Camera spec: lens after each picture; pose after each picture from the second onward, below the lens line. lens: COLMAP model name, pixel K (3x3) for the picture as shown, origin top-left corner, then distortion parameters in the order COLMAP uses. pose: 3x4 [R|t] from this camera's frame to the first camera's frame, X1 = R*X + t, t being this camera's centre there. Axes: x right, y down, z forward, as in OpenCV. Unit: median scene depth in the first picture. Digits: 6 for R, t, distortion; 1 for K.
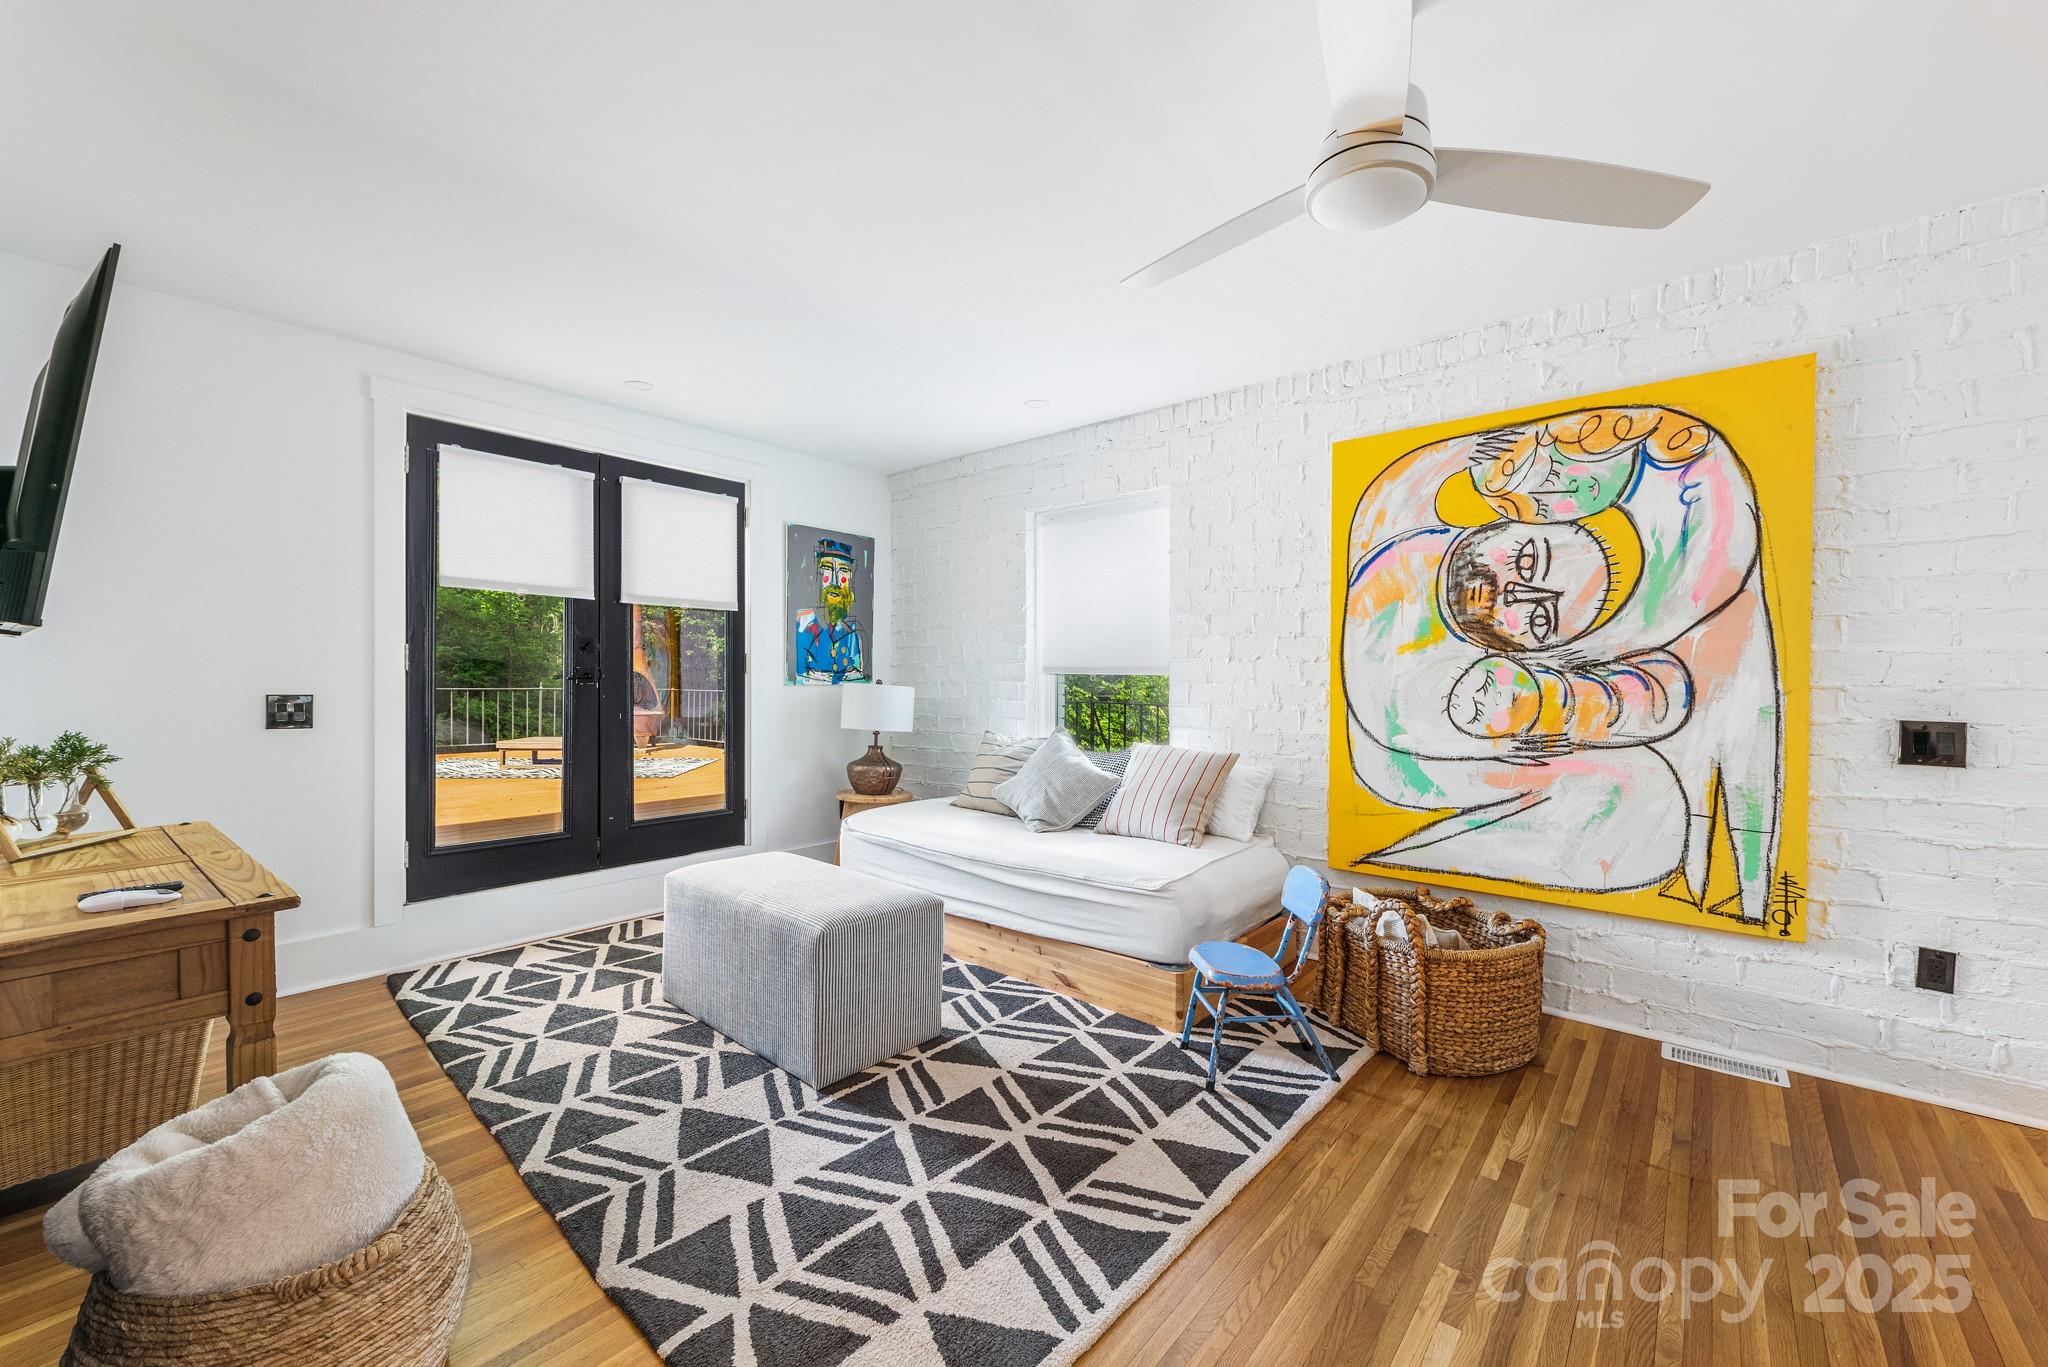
lens RADIAL K [[809.1, 0, 1044.8], [0, 809.1, 672.8], [0, 0, 1]] dist [0.008736, -0.000488]
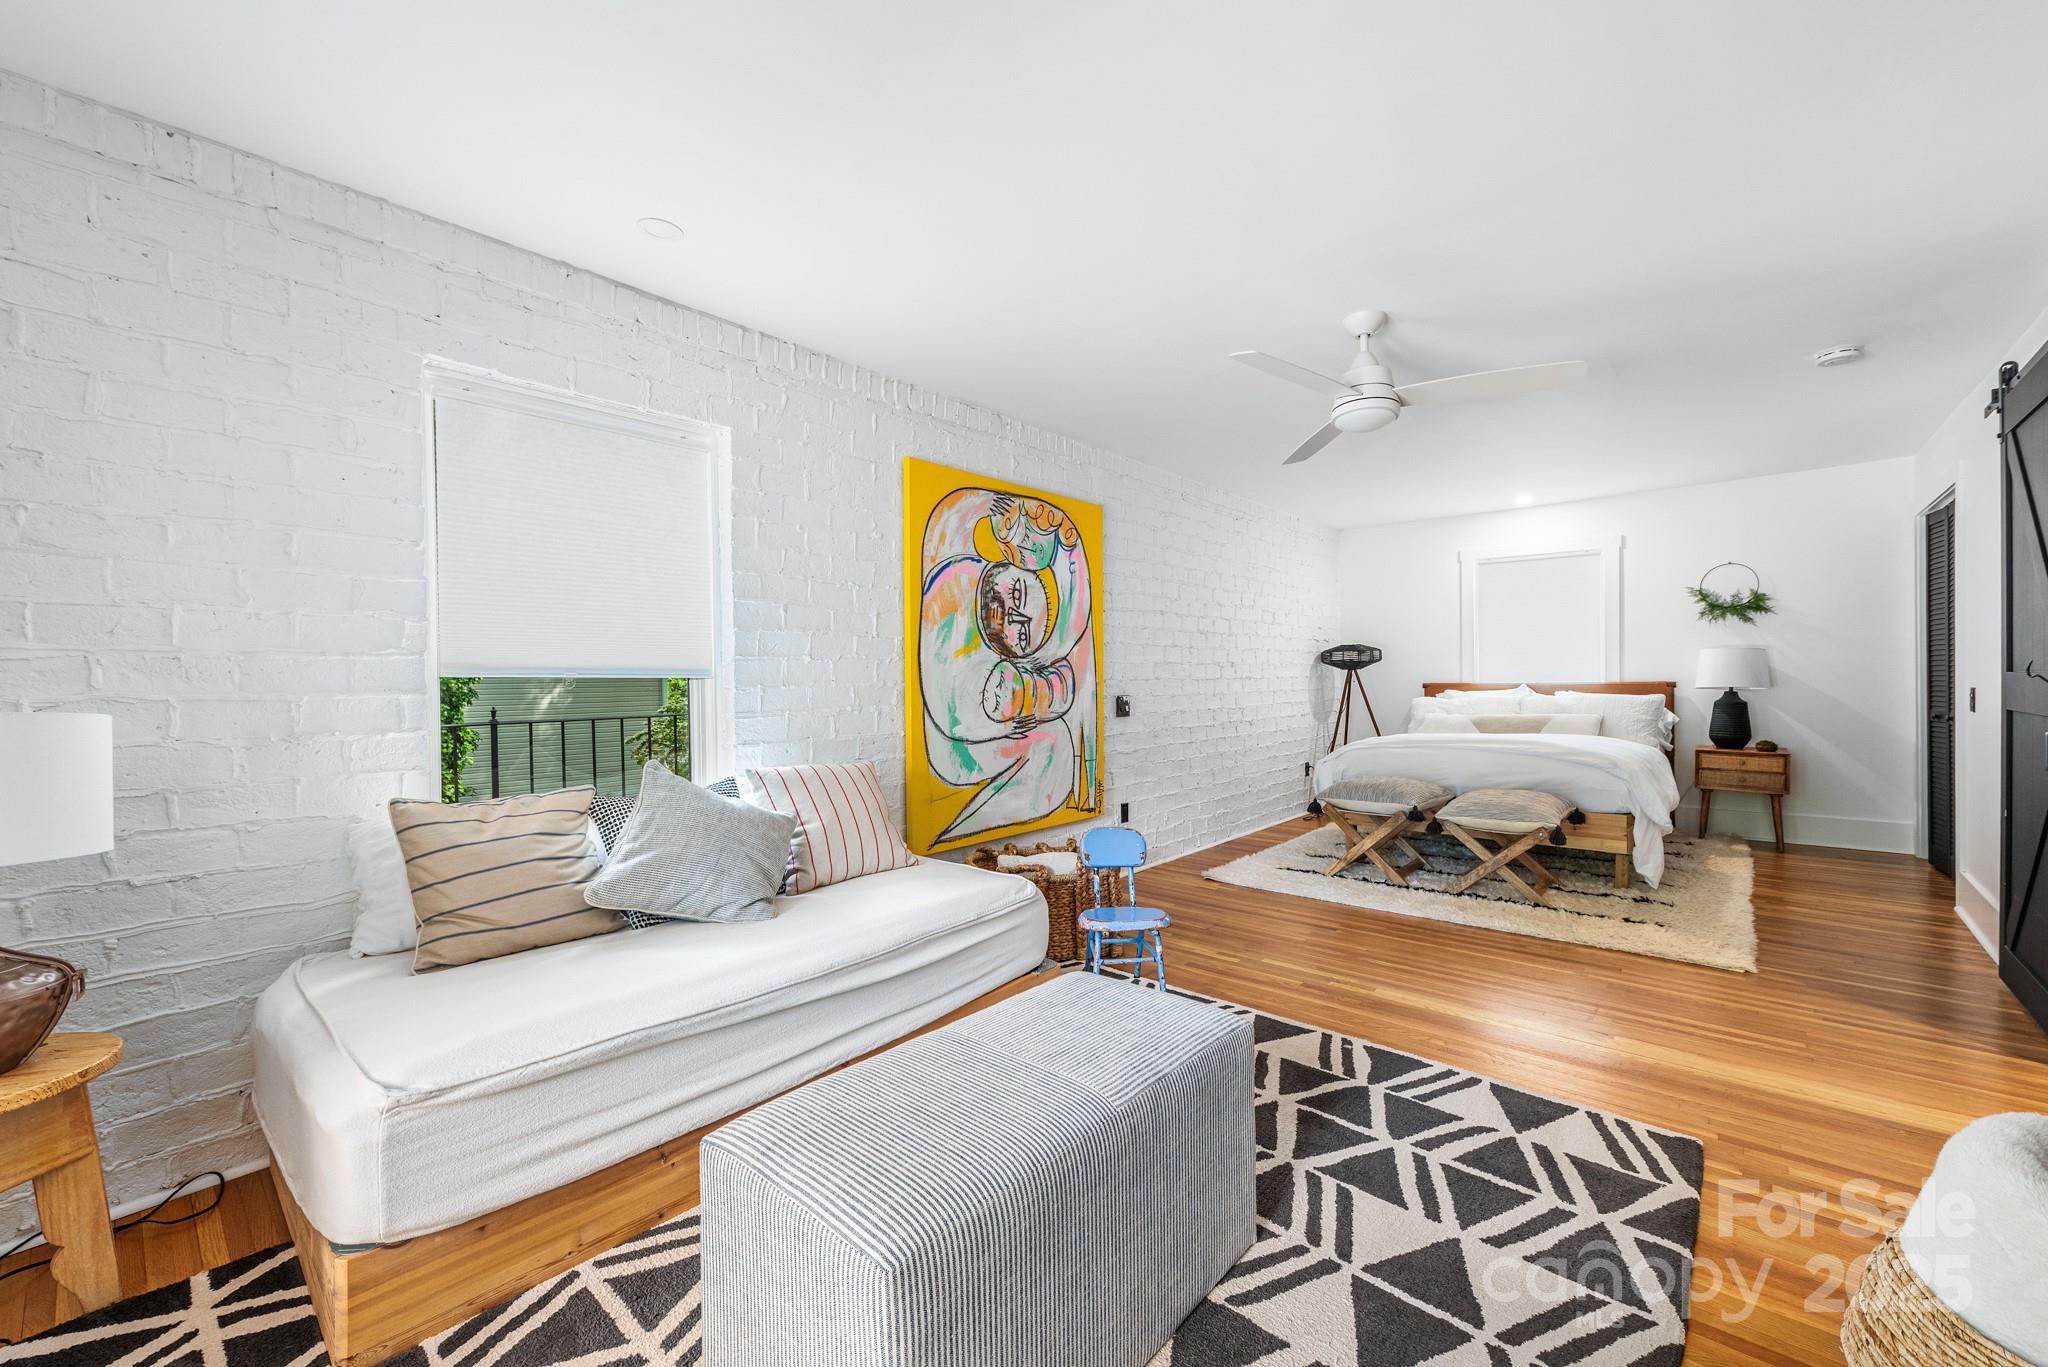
lens RADIAL K [[809.1, 0, 1044.8], [0, 809.1, 672.8], [0, 0, 1]] dist [0.008736, -0.000488]
pose [[0.013914, -0.001009, 0.999903, -0.816281], [0.002969, 0.999995, 0.000968, -0.001898], [-0.999899, 0.002956, 0.013917, 0.943316]]
